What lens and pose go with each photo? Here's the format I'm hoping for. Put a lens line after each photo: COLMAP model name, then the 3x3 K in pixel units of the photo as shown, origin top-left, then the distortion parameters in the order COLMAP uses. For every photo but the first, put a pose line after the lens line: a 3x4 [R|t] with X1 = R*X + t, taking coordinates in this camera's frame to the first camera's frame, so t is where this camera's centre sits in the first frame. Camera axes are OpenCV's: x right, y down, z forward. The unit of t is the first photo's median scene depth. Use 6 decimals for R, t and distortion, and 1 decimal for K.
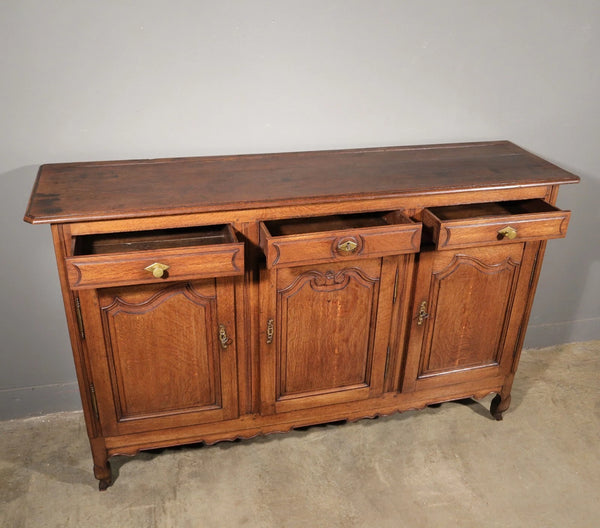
lens RADIAL K [[640.9, 0, 297.1], [0, 640.9, 263.4], [0, 0, 1]] dist [-0.031241, 0.000000]
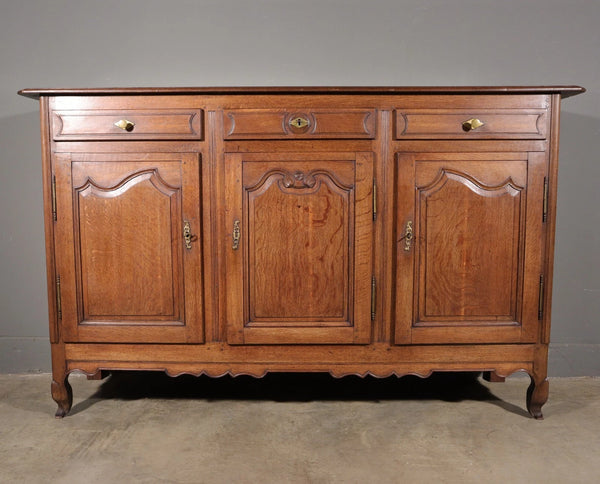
lens RADIAL K [[654.0, 0, 272.9], [0, 654.0, 239.4], [0, 0, 1]] dist [-0.012154, 0.000000]
pose [[0.960220, -0.001835, -0.279238, 0.275613], [-0.104590, 0.924825, -0.365733, 0.450306], [0.258917, 0.380389, 0.887843, 0.138057]]
